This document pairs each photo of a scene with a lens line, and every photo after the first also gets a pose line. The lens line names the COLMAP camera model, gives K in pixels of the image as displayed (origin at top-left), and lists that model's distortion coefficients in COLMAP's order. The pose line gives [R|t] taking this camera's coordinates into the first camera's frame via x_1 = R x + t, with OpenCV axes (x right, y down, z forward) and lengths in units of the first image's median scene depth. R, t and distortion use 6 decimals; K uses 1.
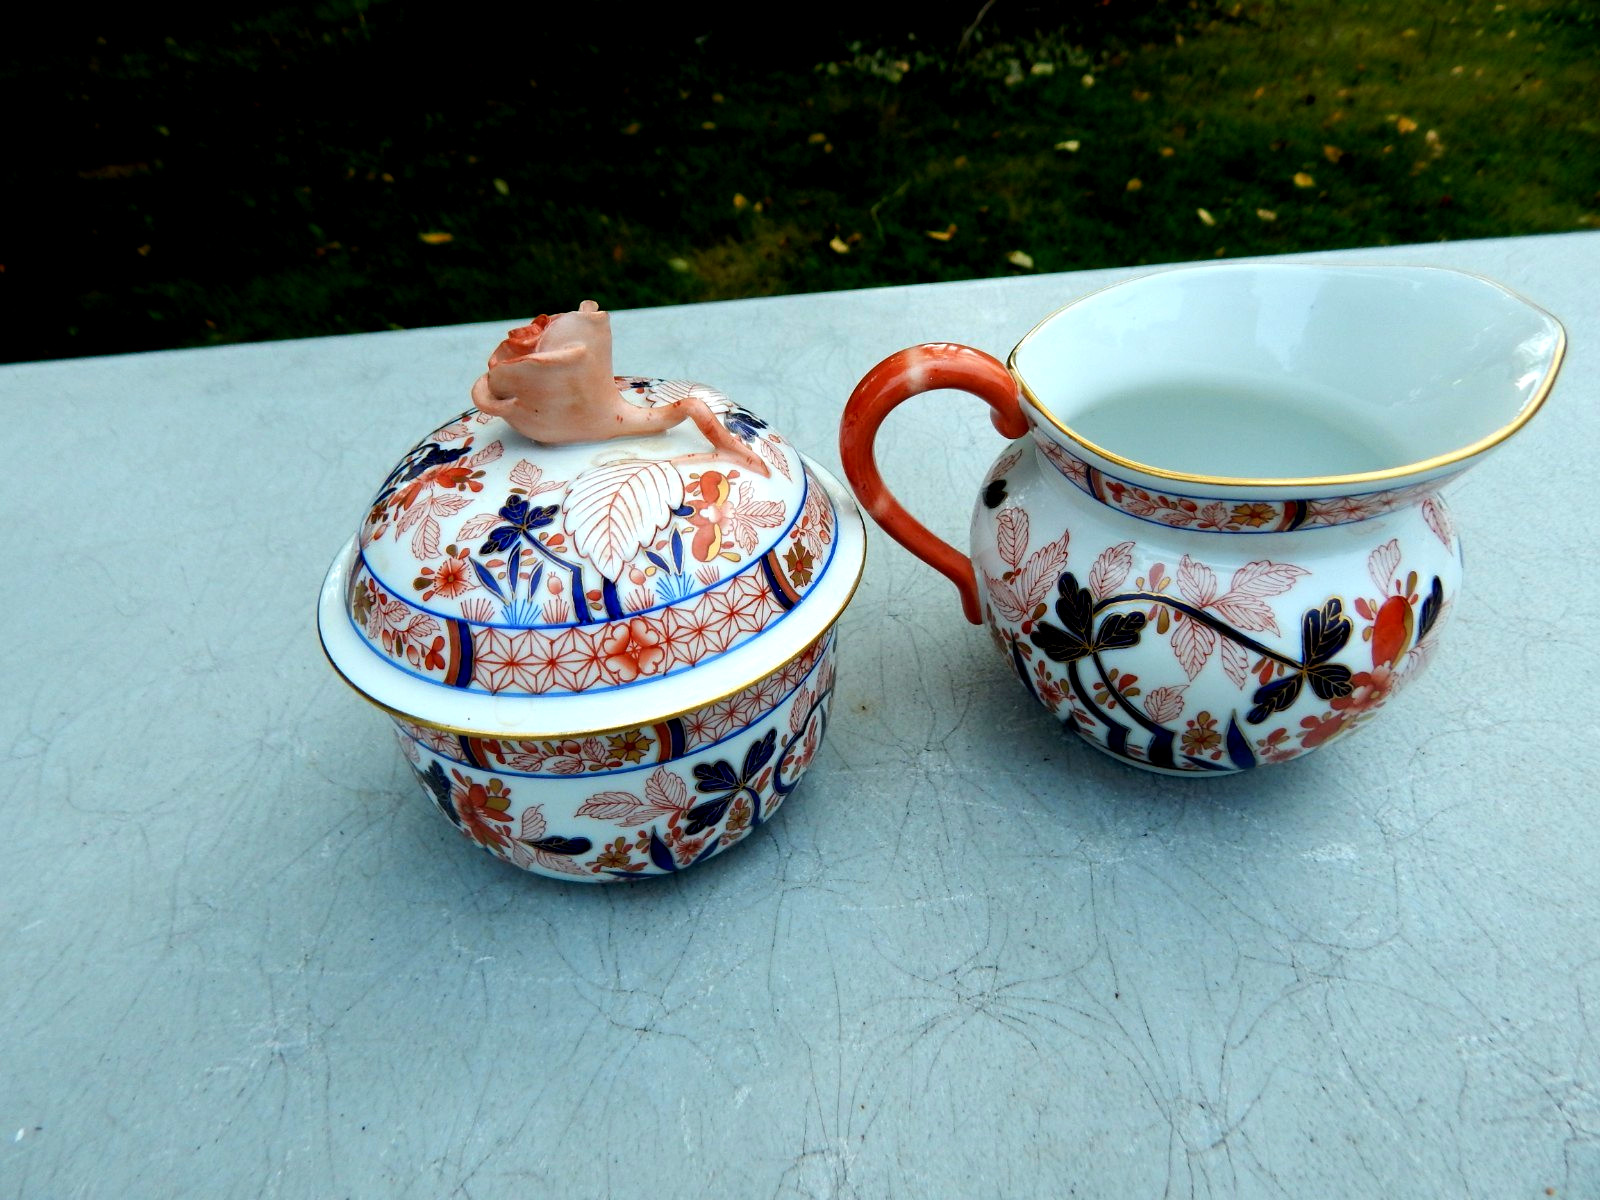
lens RADIAL K [[1038.1, 0, 802.3], [0, 1038.1, 598.6], [0, 0, 1]] dist [0.010974, -0.011960]
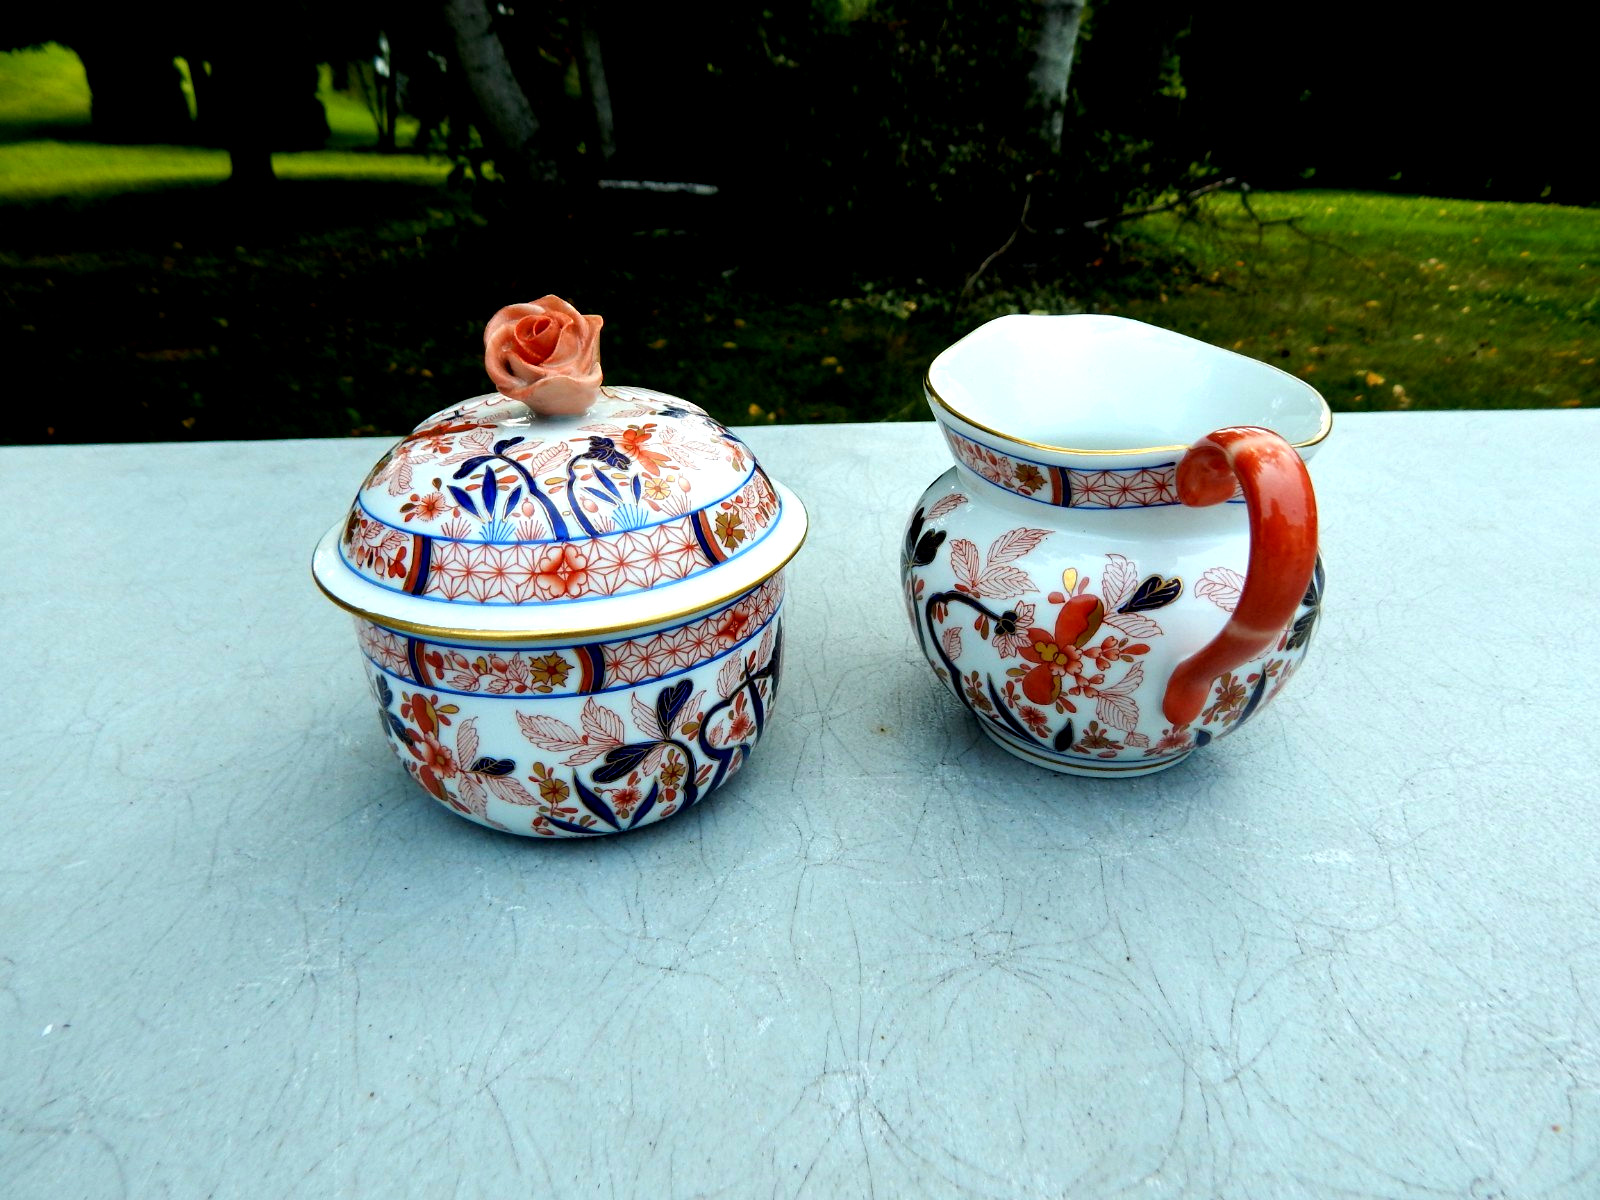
lens RADIAL K [[1038.1, 0, 804.8], [0, 1038.1, 589.1], [0, 0, 1]] dist [0.010974, -0.011960]
pose [[0.998503, 0.054607, 0.003222, -0.031175], [-0.052768, 0.977056, -0.206342, 0.185906], [-0.014415, 0.205863, 0.978475, -0.061553]]
